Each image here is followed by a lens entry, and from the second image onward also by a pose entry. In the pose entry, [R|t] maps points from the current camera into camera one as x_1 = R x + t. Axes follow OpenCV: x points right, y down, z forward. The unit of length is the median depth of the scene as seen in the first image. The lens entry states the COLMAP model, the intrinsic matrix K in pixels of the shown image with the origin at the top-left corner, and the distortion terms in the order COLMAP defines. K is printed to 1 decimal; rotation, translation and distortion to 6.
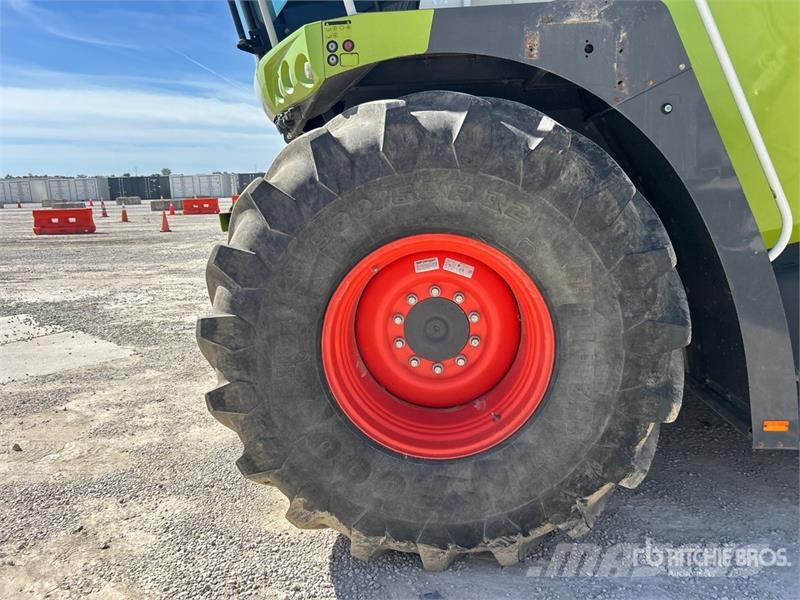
lens RADIAL K [[599.2, 0, 400.3], [0, 599.2, 296.3], [0, 0, 1]] dist [0.046659, -0.050671]
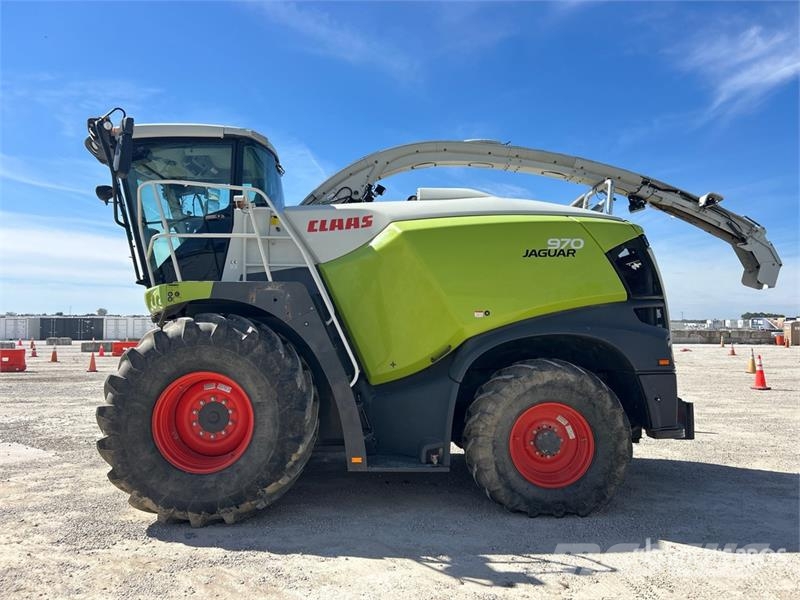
lens RADIAL K [[599.2, 0, 393.5], [0, 599.2, 303.3], [0, 0, 1]] dist [0.046659, -0.050671]
pose [[0.995694, 0.035684, 0.085562, 0.567455], [-0.015052, 0.972933, -0.230597, 0.165892], [-0.091475, 0.228316, 0.969280, -1.403471]]
